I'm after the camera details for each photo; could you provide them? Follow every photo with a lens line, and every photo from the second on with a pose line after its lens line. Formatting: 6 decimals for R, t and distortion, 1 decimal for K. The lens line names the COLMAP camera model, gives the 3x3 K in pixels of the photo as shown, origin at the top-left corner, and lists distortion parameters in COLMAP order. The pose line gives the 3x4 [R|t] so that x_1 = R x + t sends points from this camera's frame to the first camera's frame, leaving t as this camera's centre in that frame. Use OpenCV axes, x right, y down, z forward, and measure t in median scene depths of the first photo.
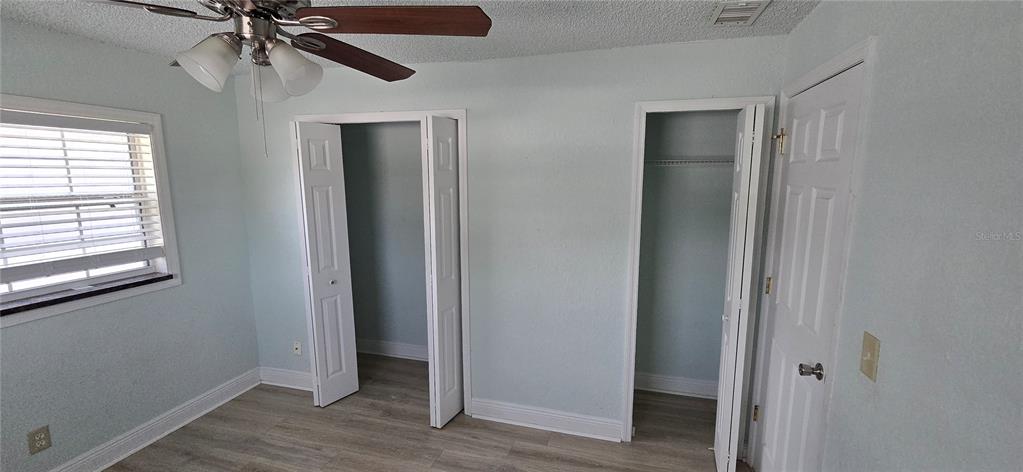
lens RADIAL K [[422.9, 0, 511.1], [0, 422.9, 239.1], [0, 0, 1]] dist [-0.001438, 0.000168]
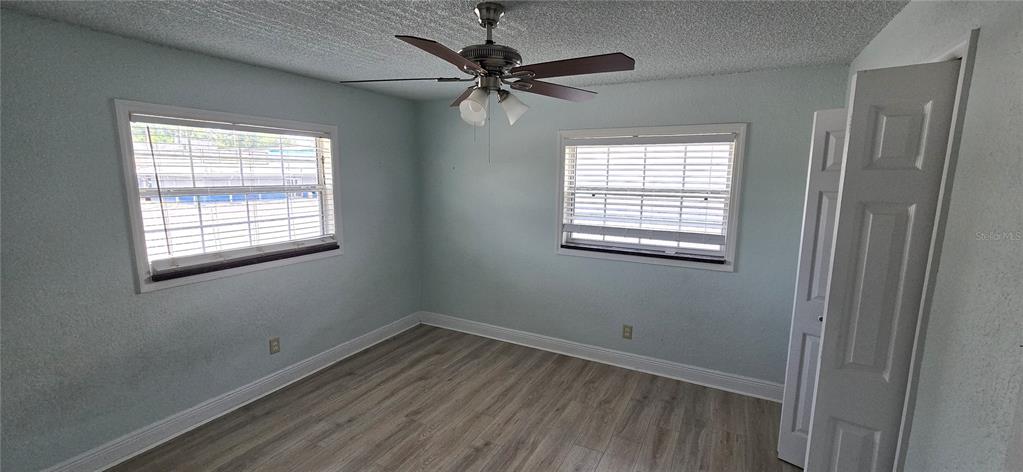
lens RADIAL K [[422.9, 0, 504.5], [0, 422.9, 236.7], [0, 0, 1]] dist [-0.001438, 0.000168]
pose [[-0.238741, 0.143891, -0.960364, 0.485681], [-0.143639, 0.972850, 0.181469, -0.112636], [0.960401, 0.181270, -0.211591, 0.693583]]
